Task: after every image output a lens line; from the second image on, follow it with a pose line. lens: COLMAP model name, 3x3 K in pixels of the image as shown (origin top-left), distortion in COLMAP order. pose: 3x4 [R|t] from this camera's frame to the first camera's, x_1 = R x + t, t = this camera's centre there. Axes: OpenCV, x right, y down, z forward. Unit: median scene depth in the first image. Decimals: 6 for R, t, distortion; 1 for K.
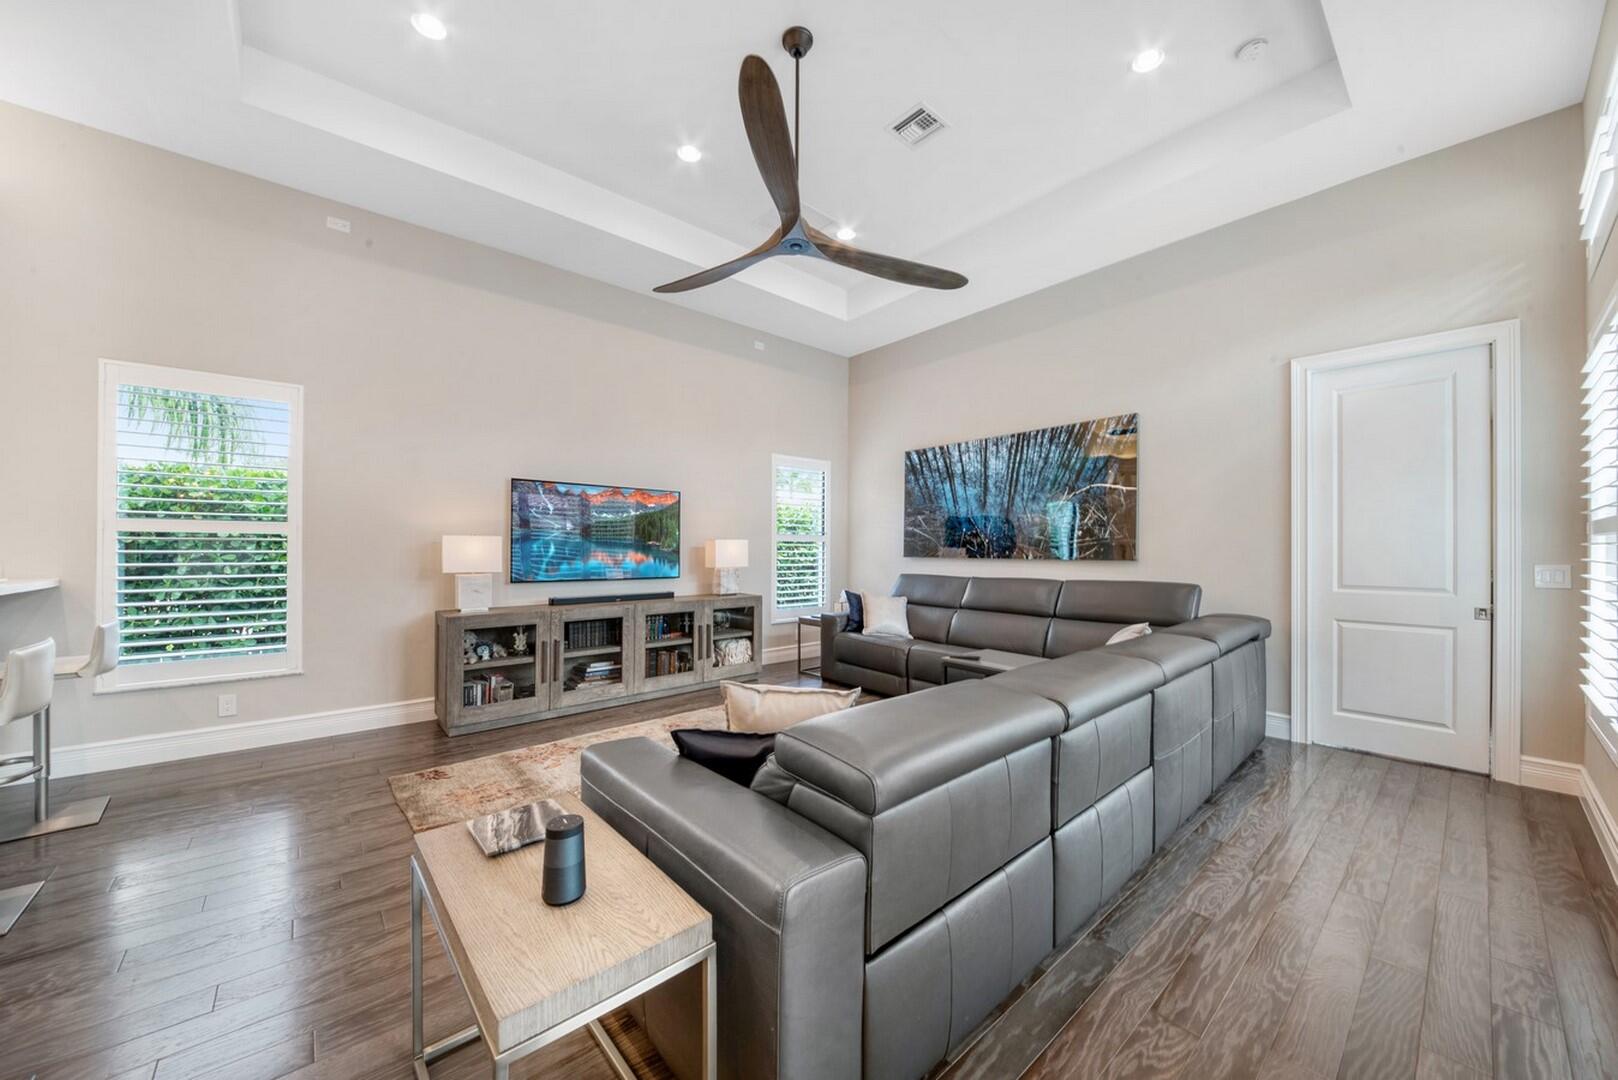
lens RADIAL K [[564.8, 0, 814.5], [0, 564.8, 547.0], [0, 0, 1]] dist [0.024488, -0.000078]
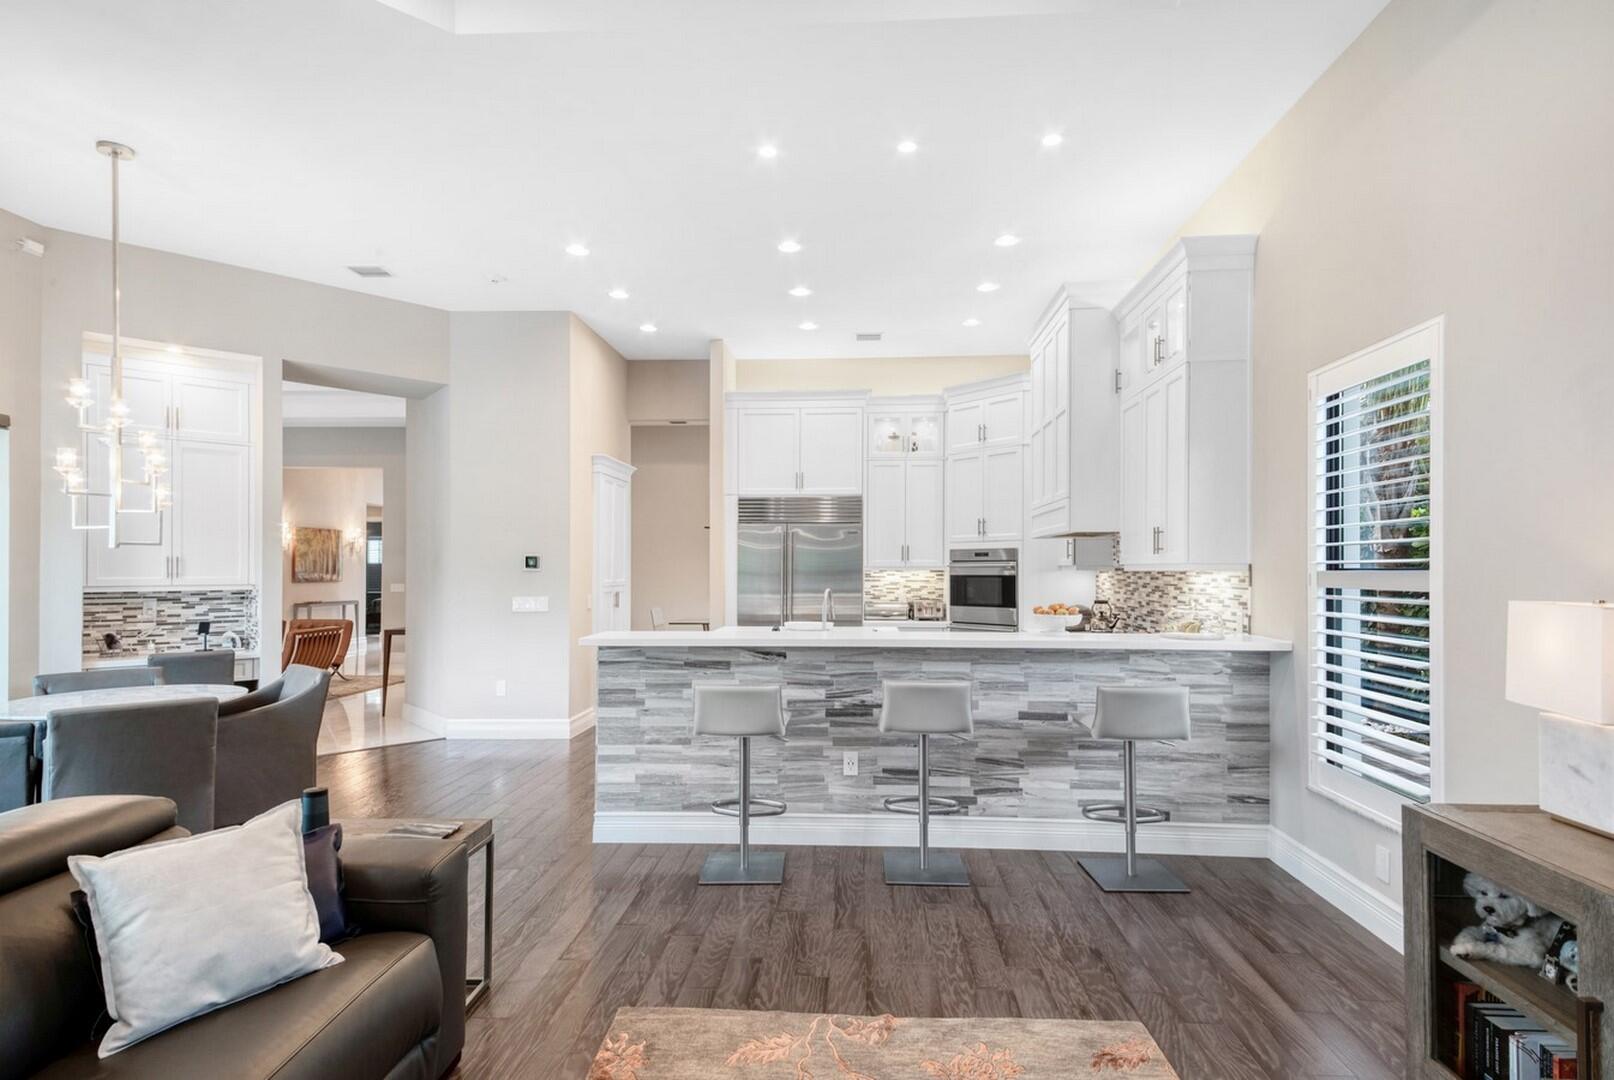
lens RADIAL K [[820.6, 0, 774.3], [0, 820.6, 562.5], [0, 0, 1]] dist [0.026776, -0.000324]
pose [[-0.735373, -0.006409, -0.677632, 0.060558], [0.003223, 0.999911, -0.012955, -0.030098], [0.677655, -0.011711, -0.735287, 0.828292]]
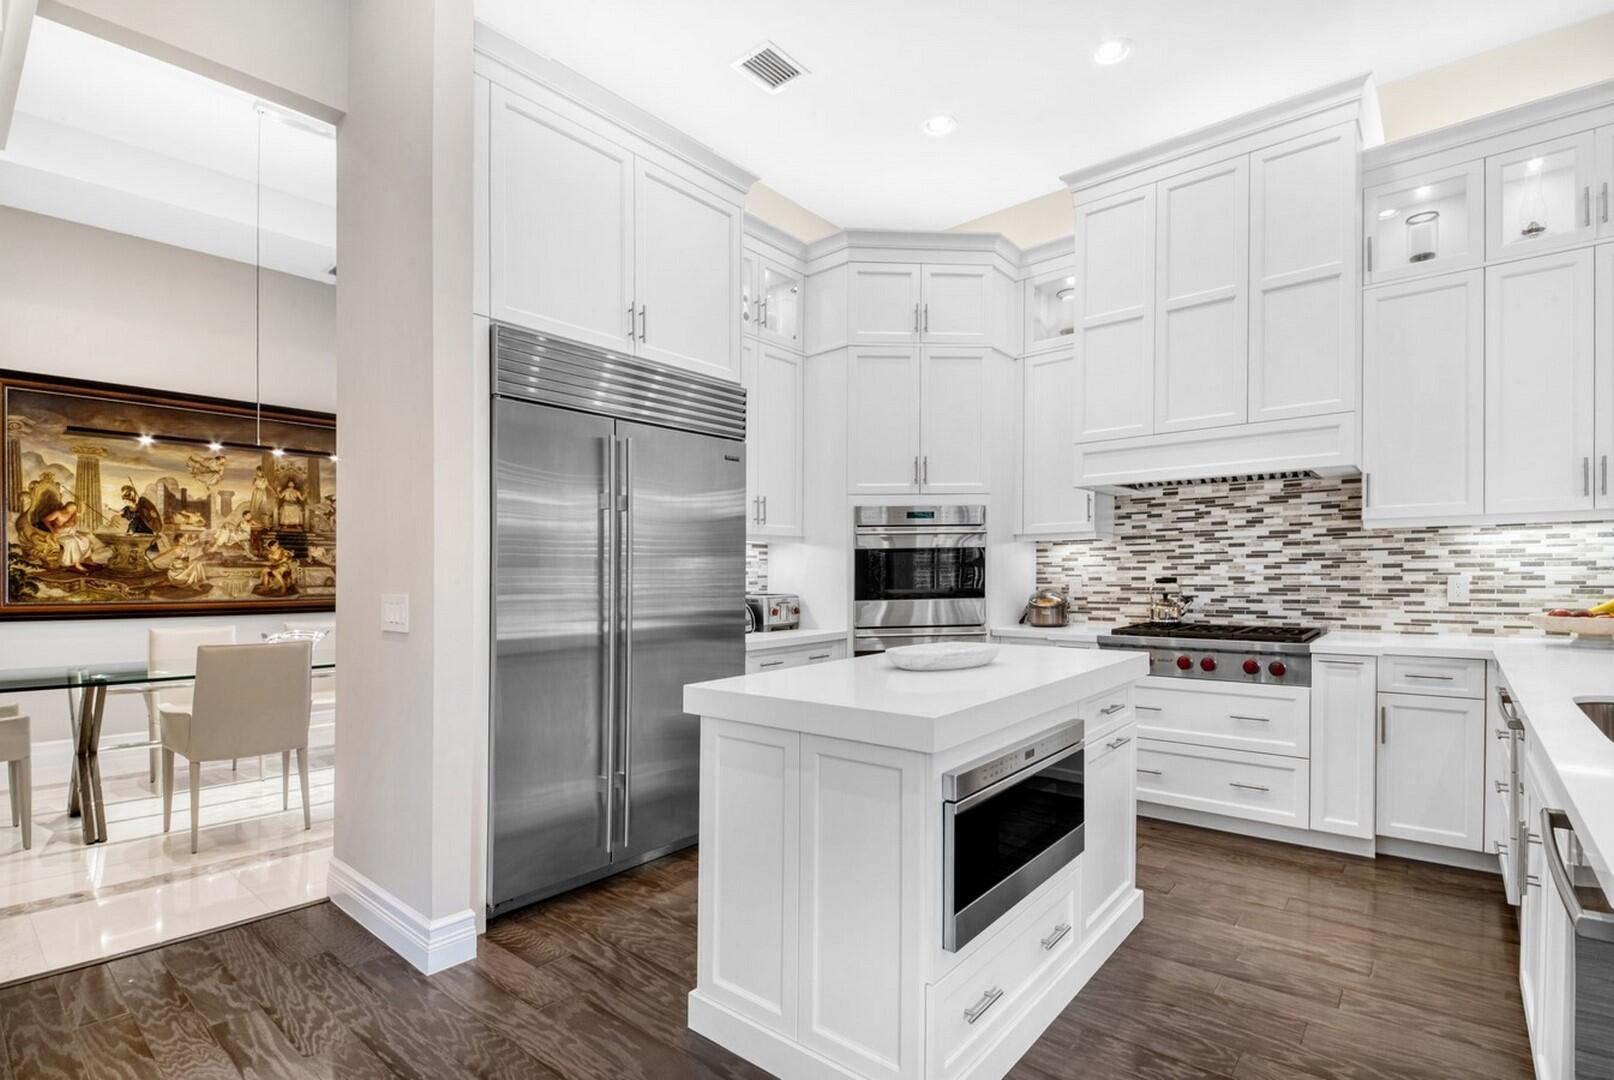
lens RADIAL K [[760.1, 0, 817.7], [0, 760.1, 590.3], [0, 0, 1]] dist [0.066886, -0.055292]
pose [[0.168176, 0.018896, -0.985576, -0.377769], [0.015636, 0.999639, 0.021833, 0.000494], [0.985633, -0.019082, 0.167820, -0.228829]]
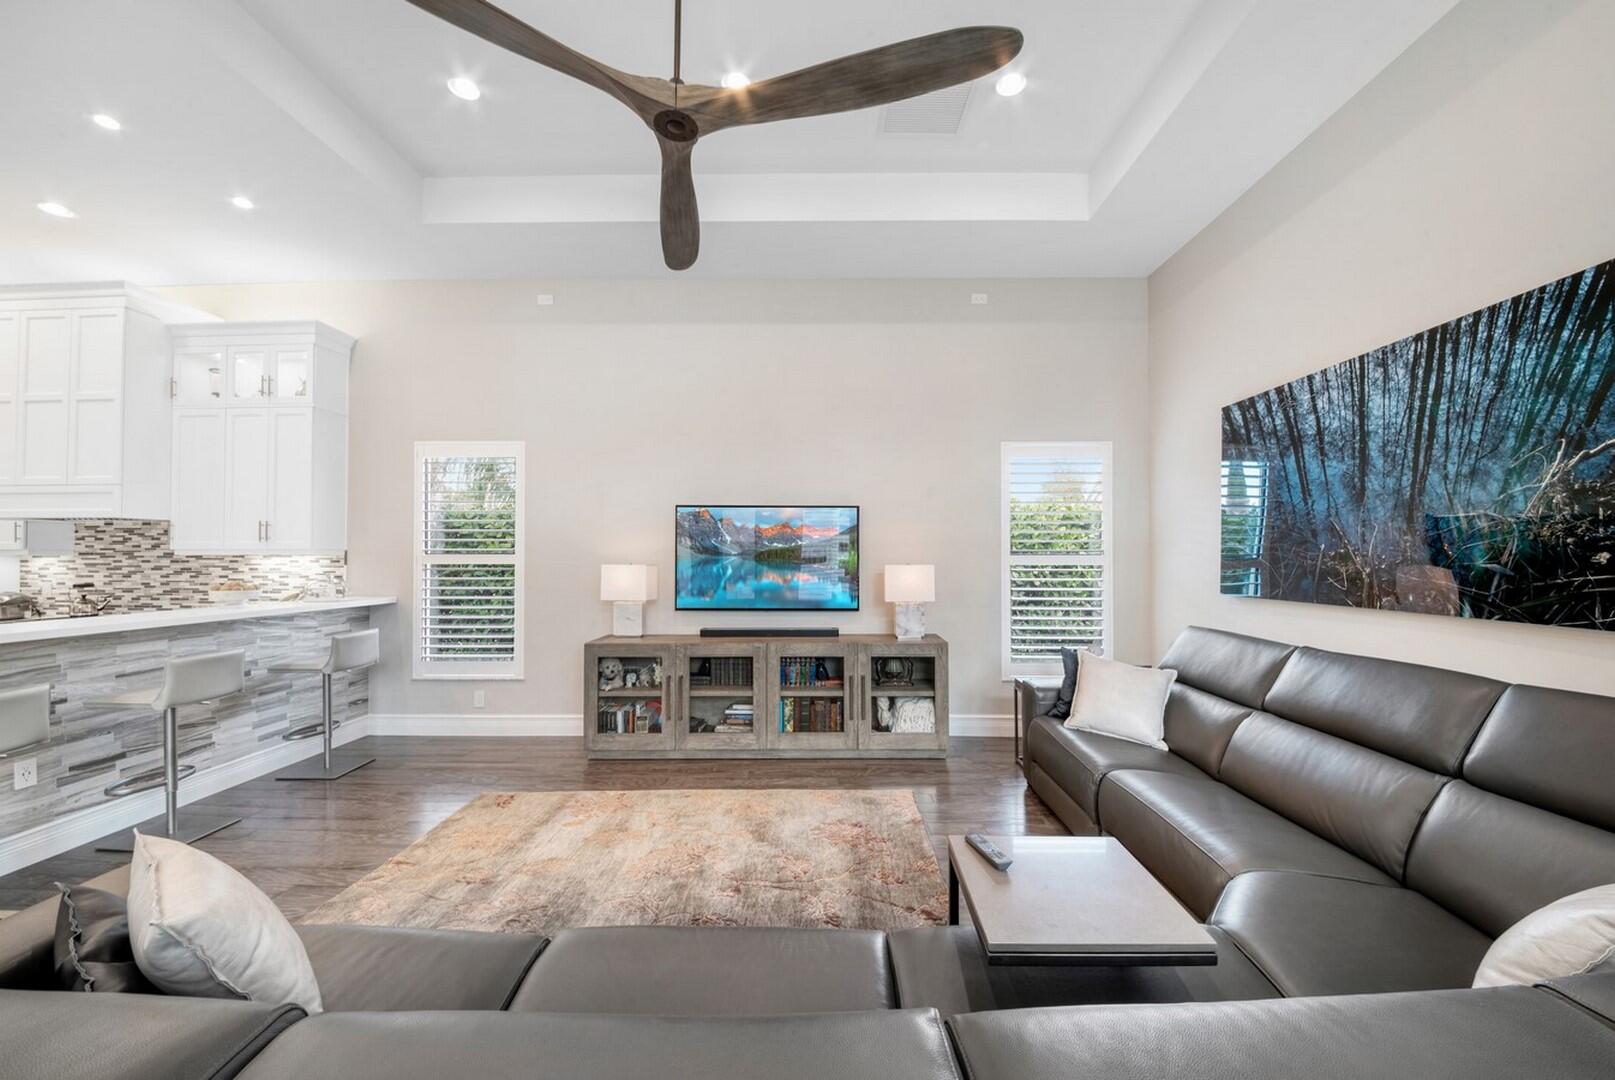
lens RADIAL K [[595.9, 0, 854.6], [0, 595.9, 544.4], [0, 0, 1]] dist [0.009118, -0.012796]
pose [[0.755827, -0.014127, -0.654619, 0.326697], [0.005415, 0.999868, -0.015325, -0.028604], [0.654749, 0.008038, 0.755803, 0.363710]]
